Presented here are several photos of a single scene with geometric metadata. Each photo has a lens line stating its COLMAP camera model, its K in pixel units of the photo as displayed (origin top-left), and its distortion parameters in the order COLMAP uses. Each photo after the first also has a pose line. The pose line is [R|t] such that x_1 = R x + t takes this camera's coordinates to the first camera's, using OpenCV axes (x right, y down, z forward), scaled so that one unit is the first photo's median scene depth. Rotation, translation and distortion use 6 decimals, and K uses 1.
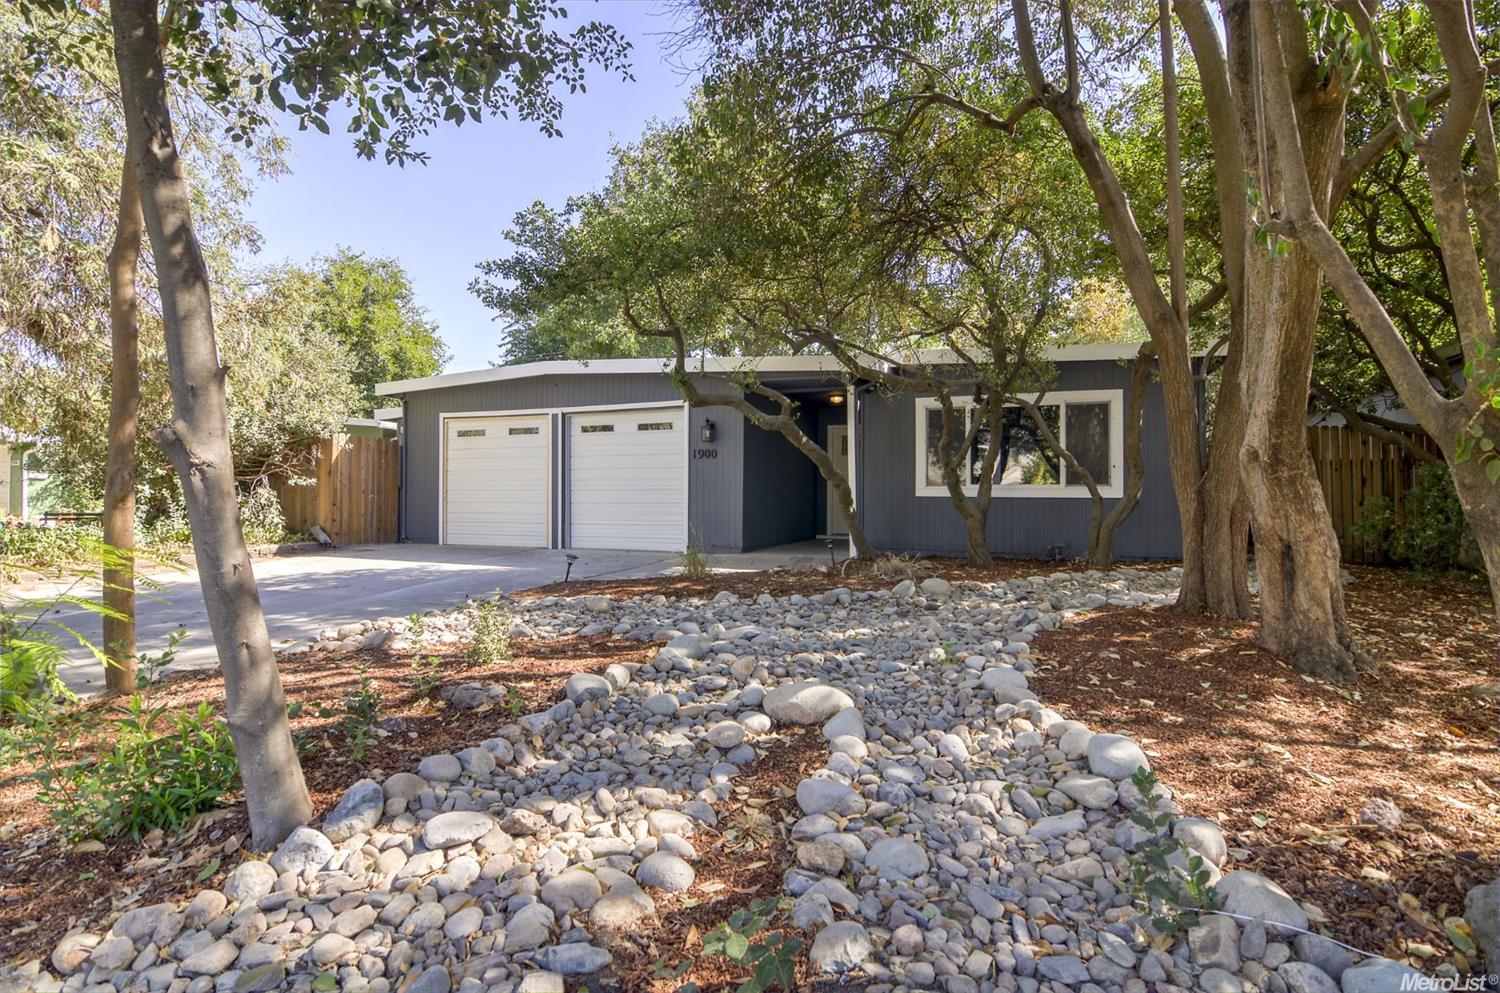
lens RADIAL K [[727.1, 0, 749.0], [0, 727.1, 495.9], [0, 0, 1]] dist [-0.026595, -0.003982]
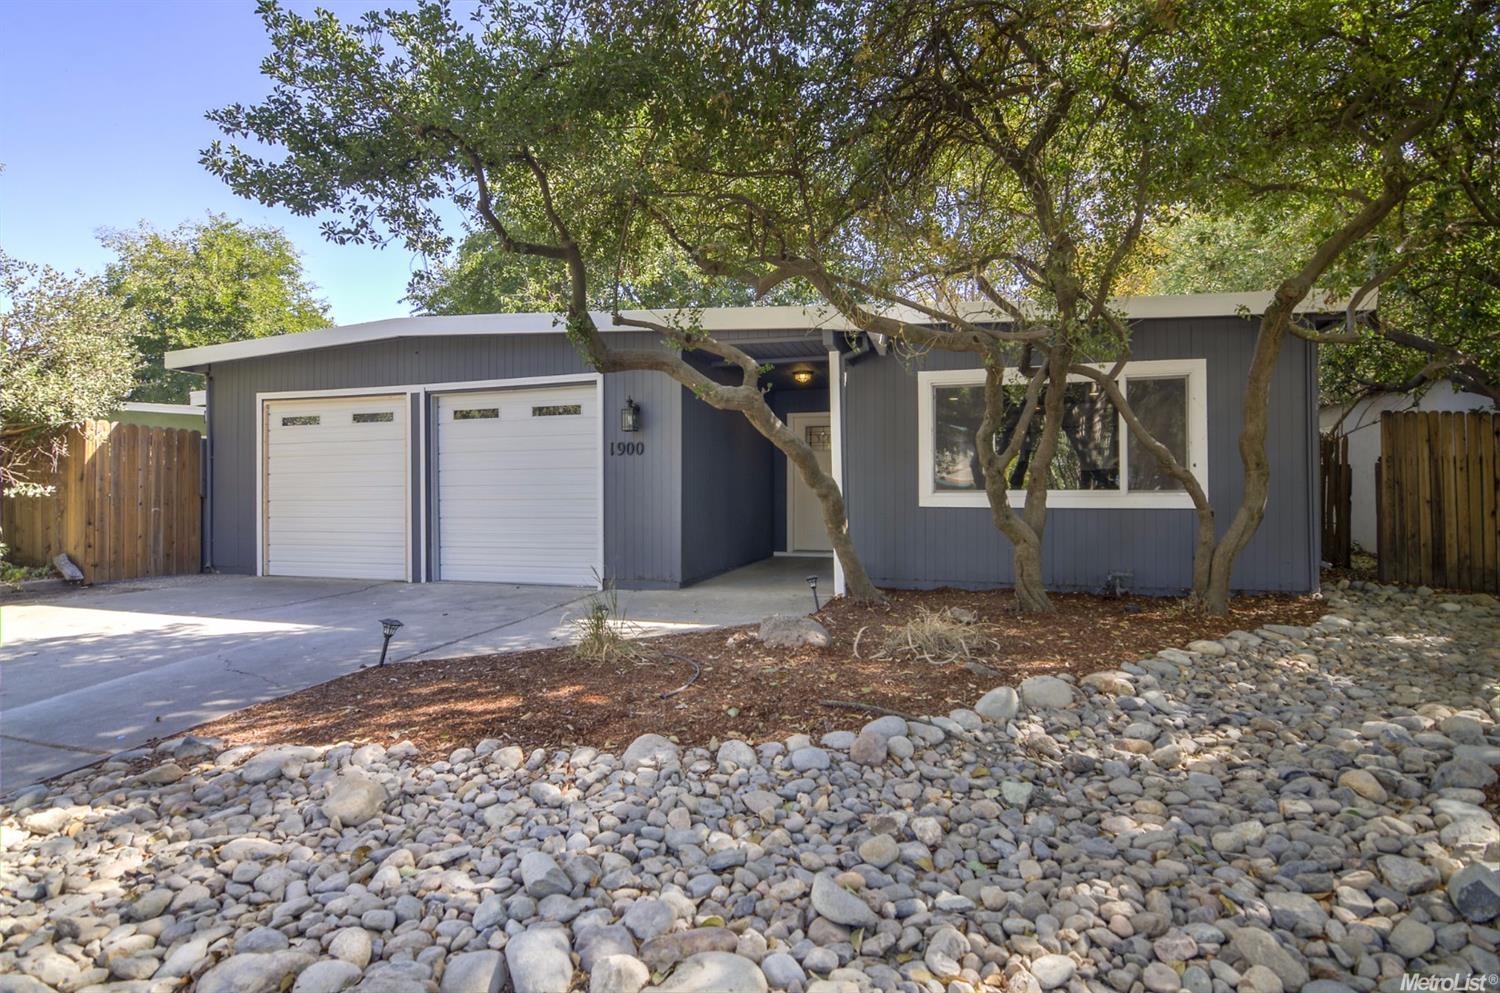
lens RADIAL K [[727.1, 0, 765.2], [0, 727.1, 500.4], [0, 0, 1]] dist [-0.026595, -0.003982]
pose [[0.993871, -0.008651, 0.110207, -0.004521], [0.007416, 0.999905, 0.011610, -0.013409], [-0.110297, -0.010722, 0.993841, 0.259614]]
